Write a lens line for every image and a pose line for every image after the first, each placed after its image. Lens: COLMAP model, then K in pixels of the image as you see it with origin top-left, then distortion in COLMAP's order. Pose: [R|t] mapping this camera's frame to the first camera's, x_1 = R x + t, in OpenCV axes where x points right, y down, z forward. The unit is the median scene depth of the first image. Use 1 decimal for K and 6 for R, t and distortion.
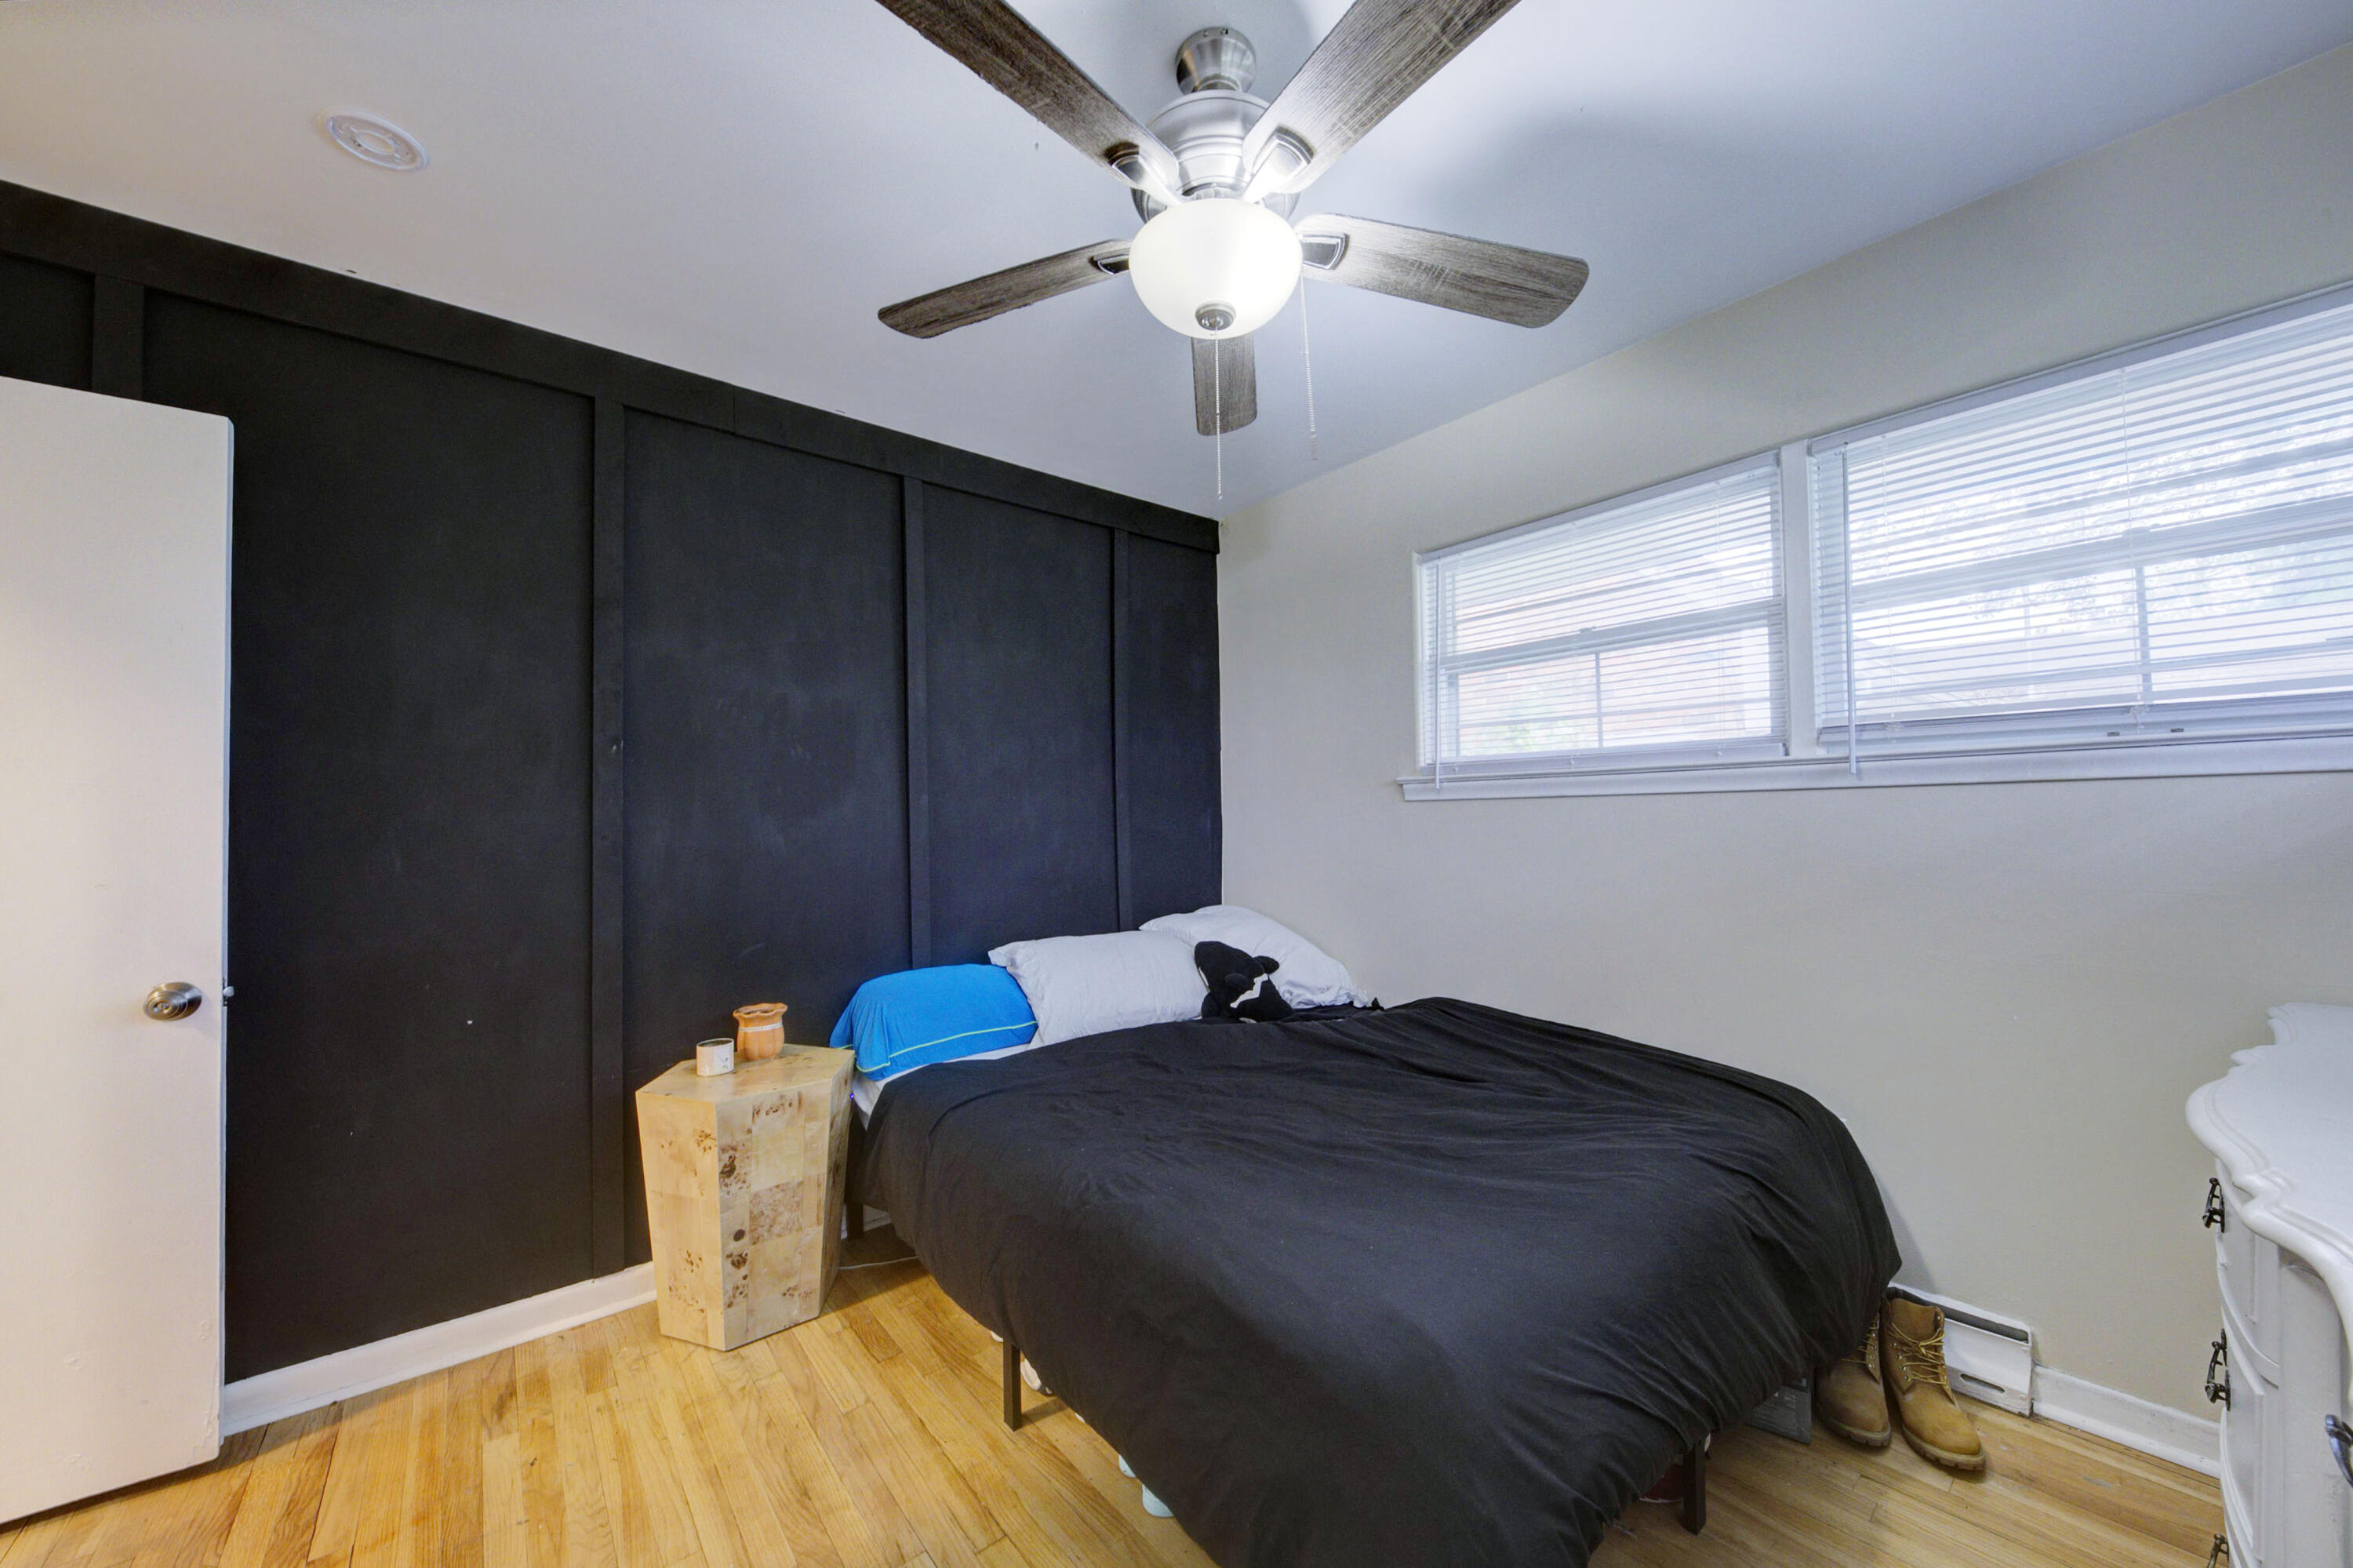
lens RADIAL K [[822.6, 0, 1180.3], [0, 822.6, 798.2], [0, 0, 1]] dist [0.014083, -0.008537]
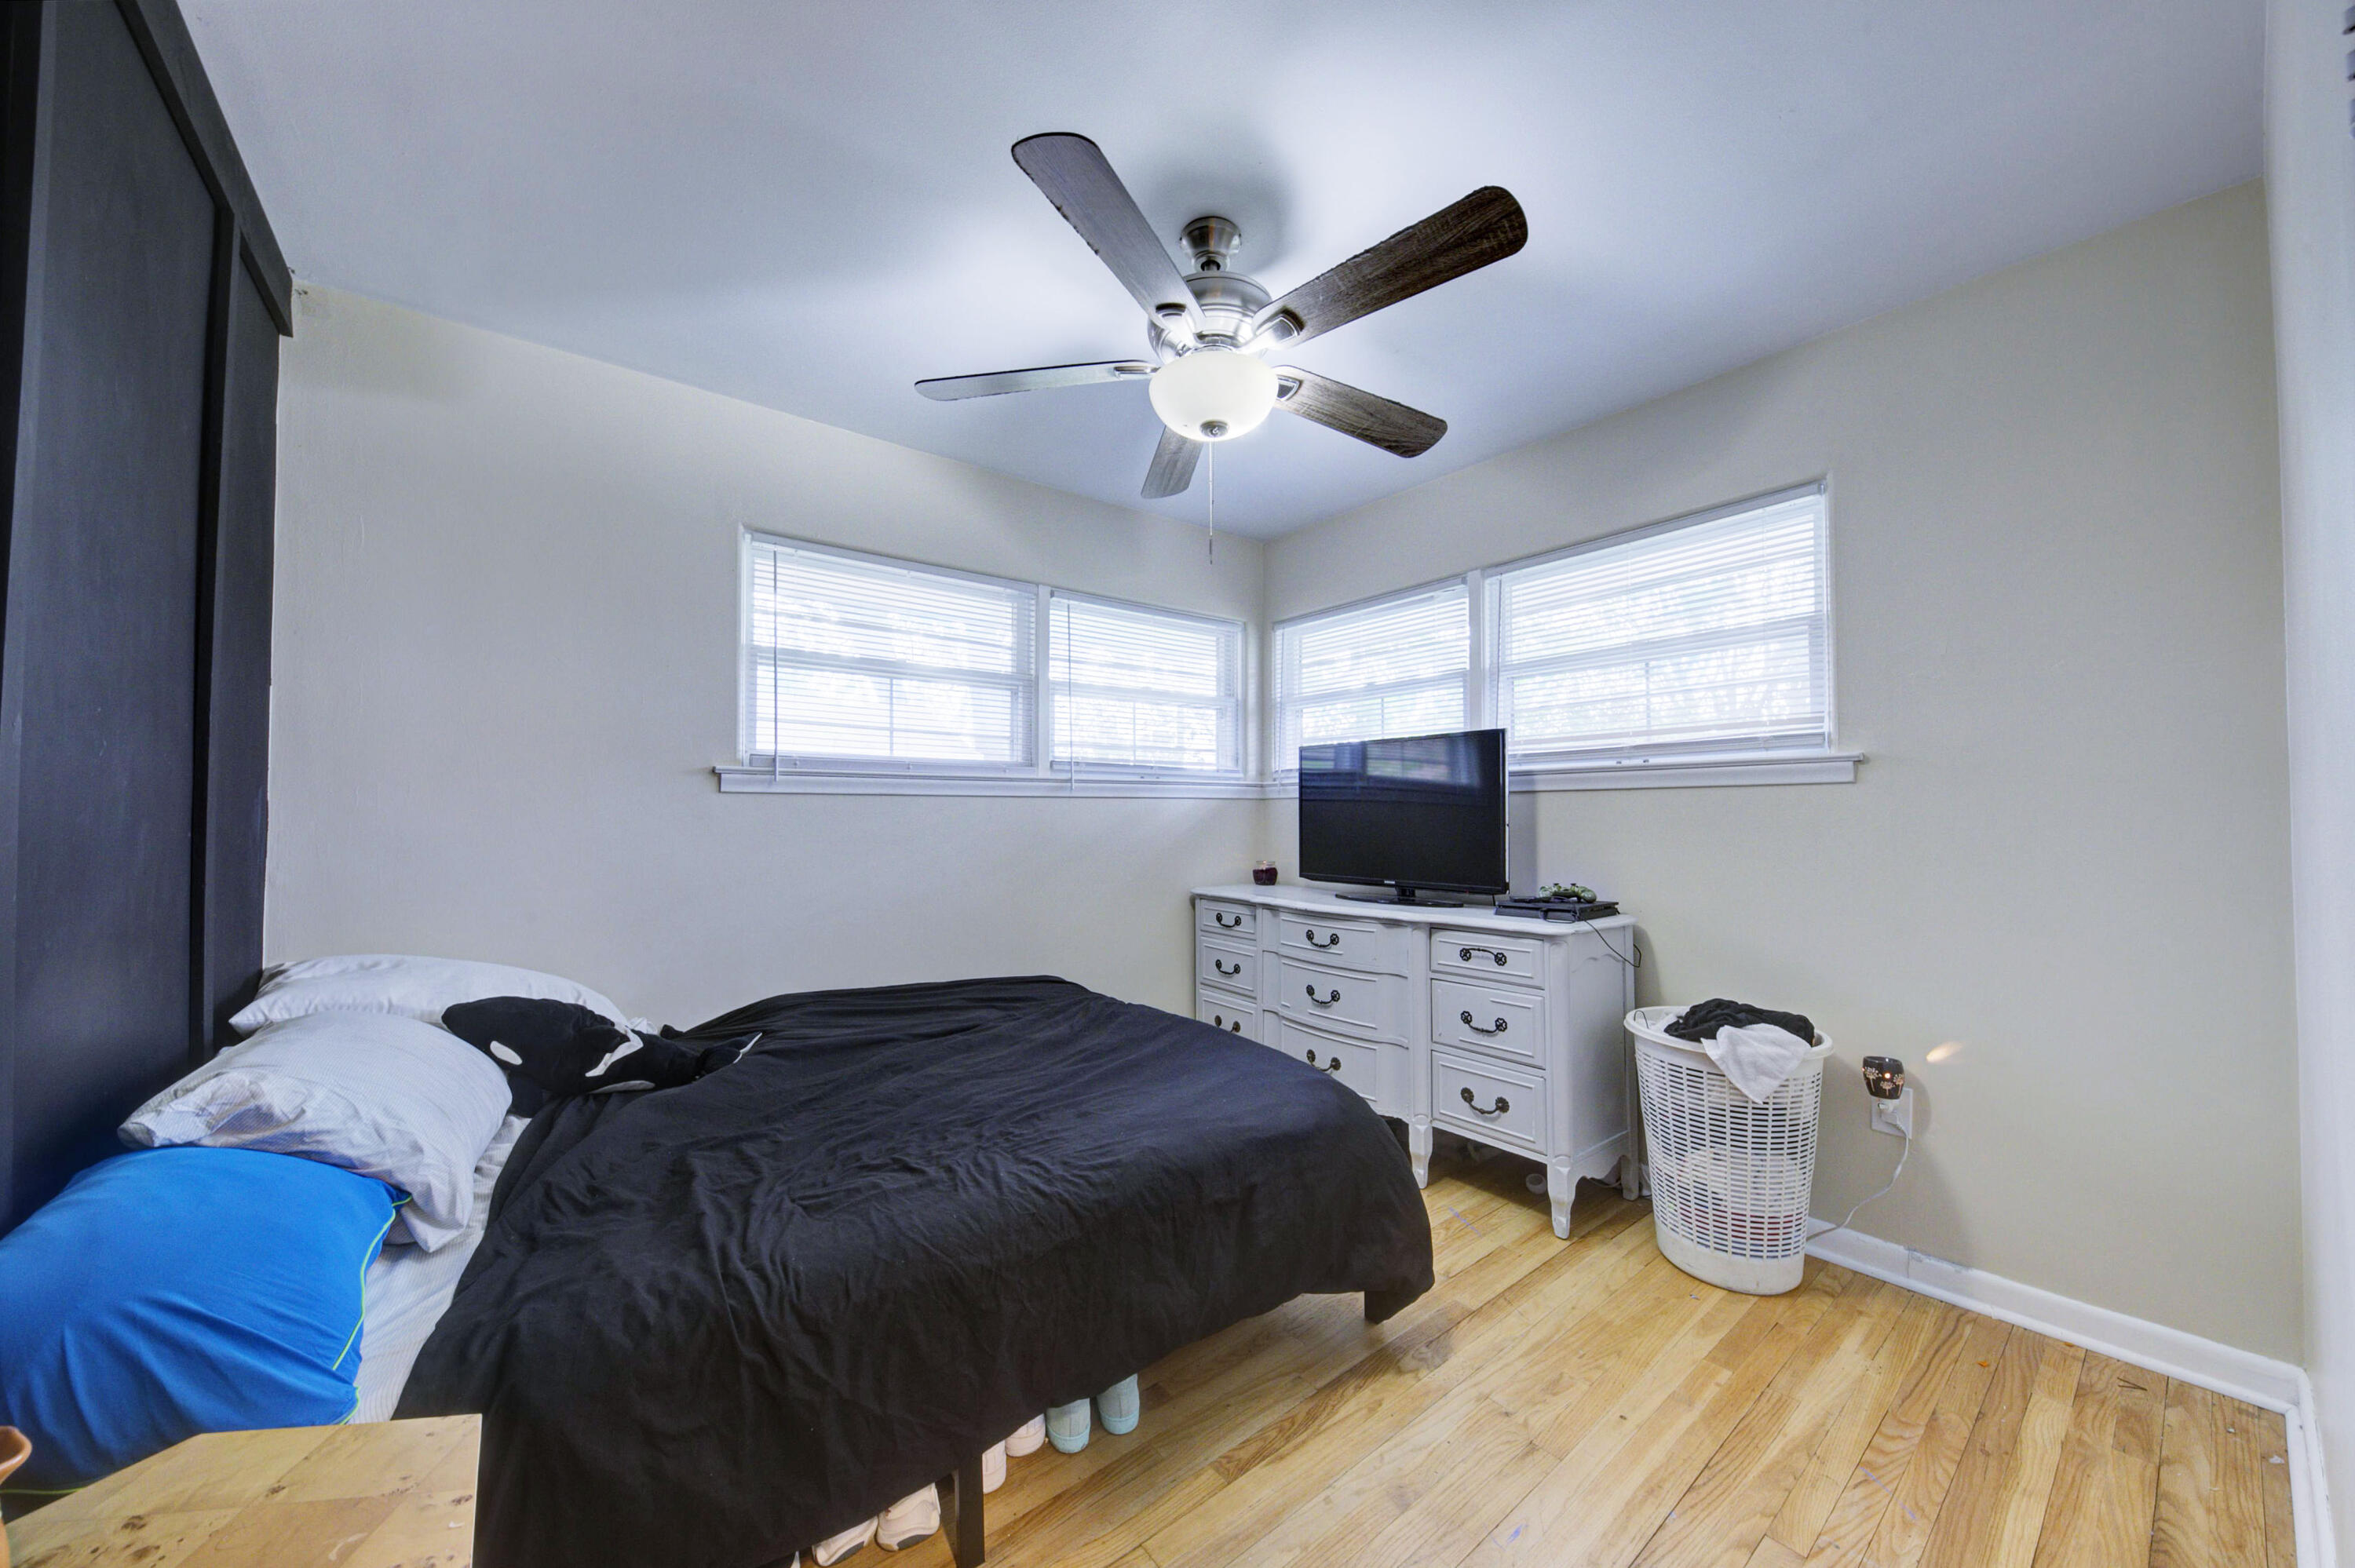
lens RADIAL K [[823.2, 0, 1181.3], [0, 823.2, 798.2], [0, 0, 1]] dist [0.014083, -0.008537]
pose [[0.030515, 0.046942, 0.998431, -0.782735], [-0.017349, 0.998771, -0.046428, 0.055478], [-0.999384, -0.015905, 0.031292, 0.614462]]
